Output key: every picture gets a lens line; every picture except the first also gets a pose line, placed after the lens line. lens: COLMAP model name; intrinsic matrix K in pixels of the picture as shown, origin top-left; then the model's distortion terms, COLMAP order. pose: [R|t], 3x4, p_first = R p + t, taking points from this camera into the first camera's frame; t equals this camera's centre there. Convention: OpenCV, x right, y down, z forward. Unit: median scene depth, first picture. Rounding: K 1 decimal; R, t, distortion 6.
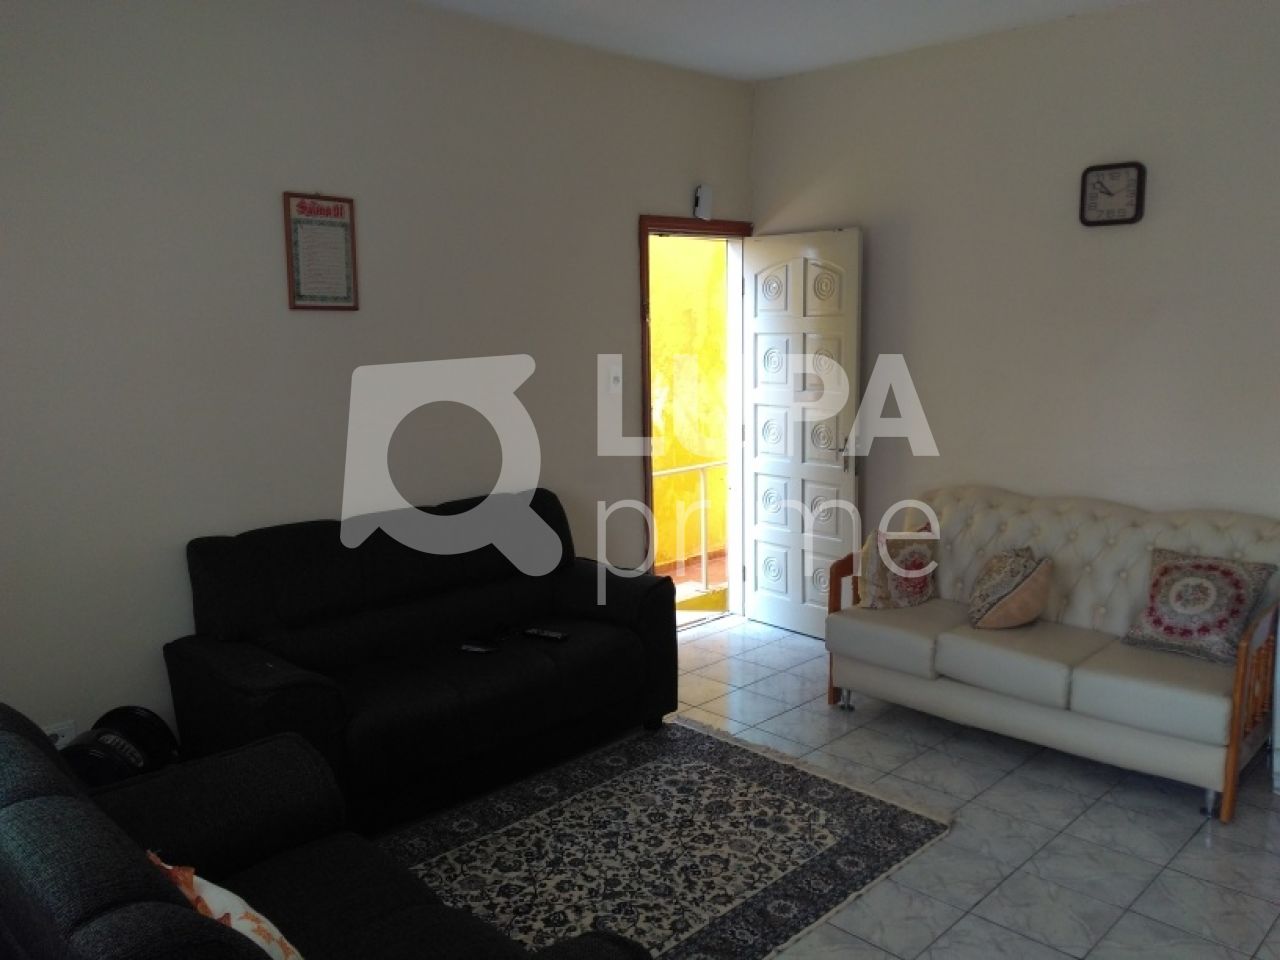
lens RADIAL K [[1046.0, 0, 645.0], [0, 1046.0, 474.9], [0, 0, 1]] dist [0.037852, -0.025946]
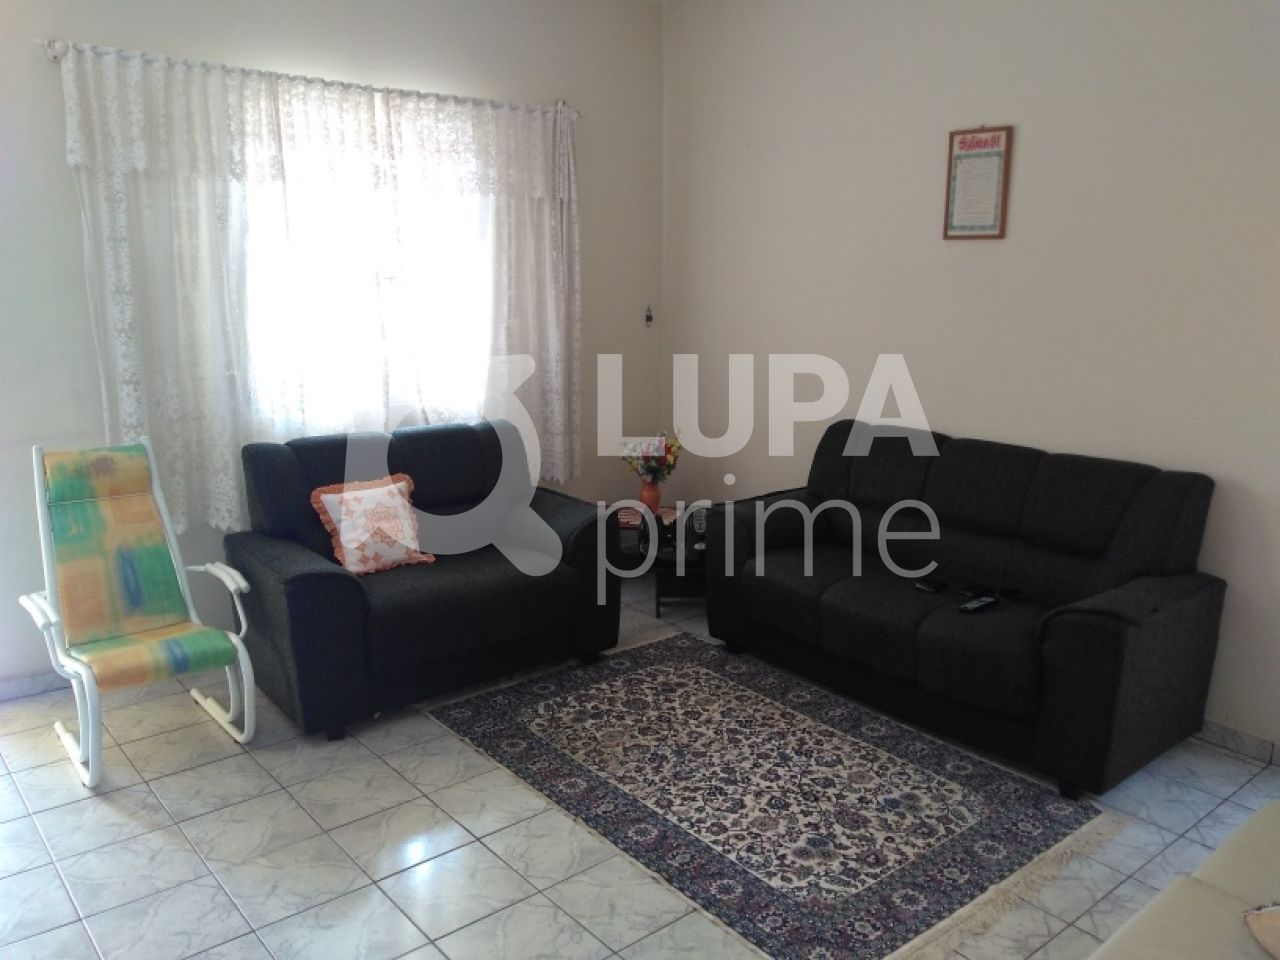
lens RADIAL K [[1046.0, 0, 646.0], [0, 1046.0, 479.6], [0, 0, 1]] dist [0.037852, -0.025946]
pose [[-0.123875, 0.203627, -0.971180, 0.837309], [-0.156001, 0.962552, 0.221716, -0.109395], [0.979959, 0.178970, -0.087470, 0.832431]]
